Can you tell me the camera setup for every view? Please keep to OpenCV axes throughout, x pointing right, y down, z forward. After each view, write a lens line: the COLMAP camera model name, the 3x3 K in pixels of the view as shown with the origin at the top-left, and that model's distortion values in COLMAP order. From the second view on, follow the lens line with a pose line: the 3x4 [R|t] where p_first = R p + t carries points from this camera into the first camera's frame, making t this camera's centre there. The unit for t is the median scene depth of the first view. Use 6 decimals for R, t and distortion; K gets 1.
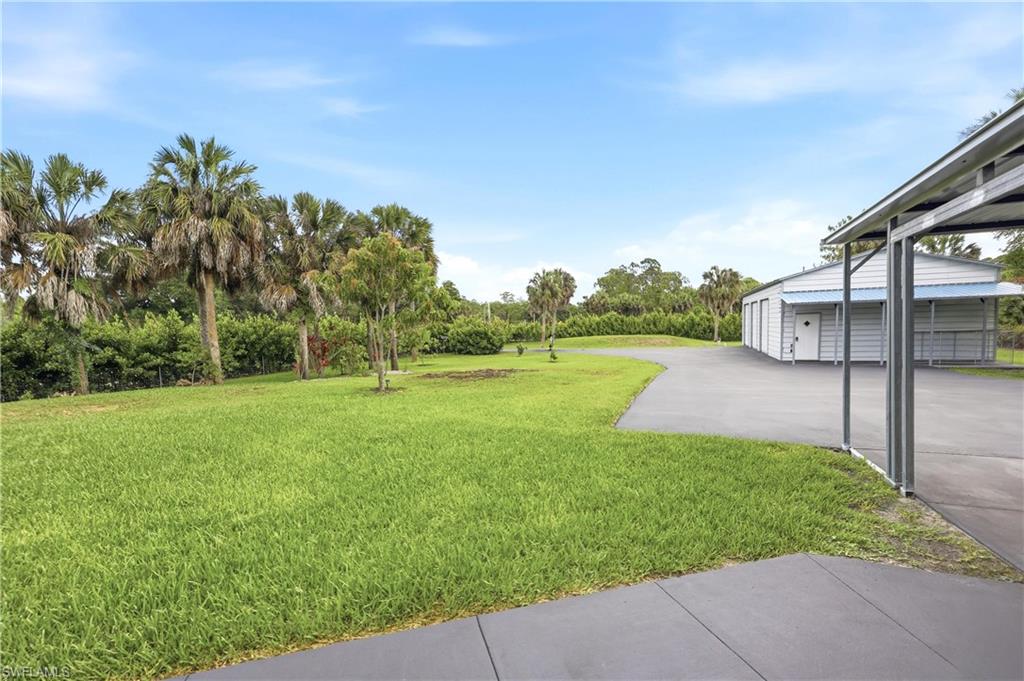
lens RADIAL K [[421.7, 0, 512.0], [0, 421.7, 340.5], [0, 0, 1]] dist [-0.001542, -0.000424]
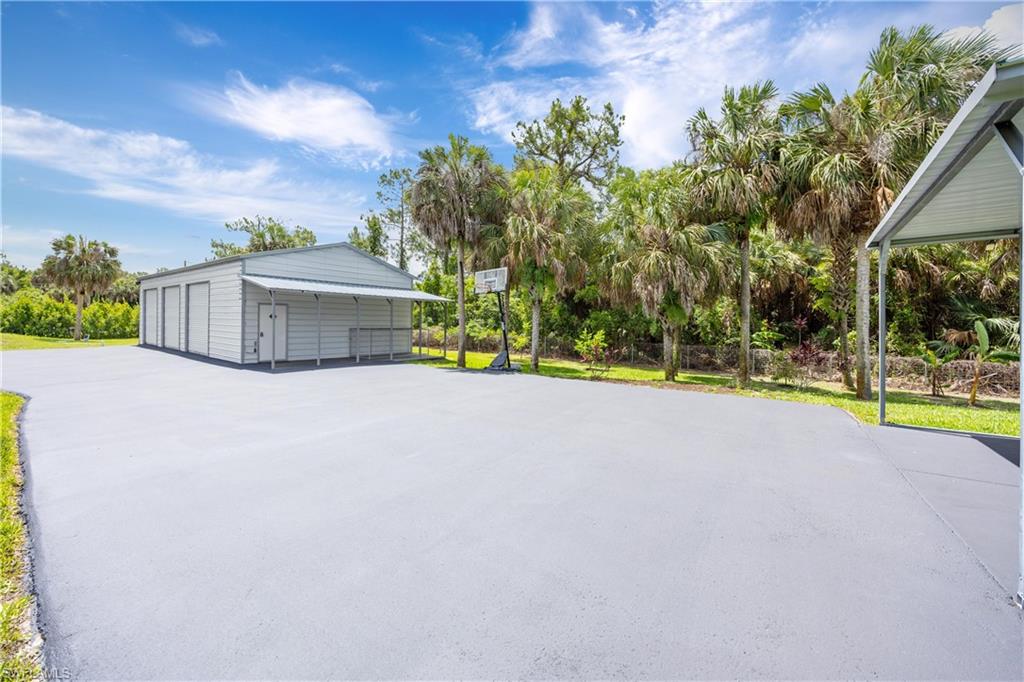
lens RADIAL K [[421.7, 0, 512.0], [0, 421.7, 341.0], [0, 0, 1]] dist [-0.001542, -0.000424]
pose [[0.294754, -0.011739, 0.955501, 0.048649], [0.004634, 0.999930, 0.010855, 0.001016], [-0.955562, 0.001228, 0.294788, 0.282710]]
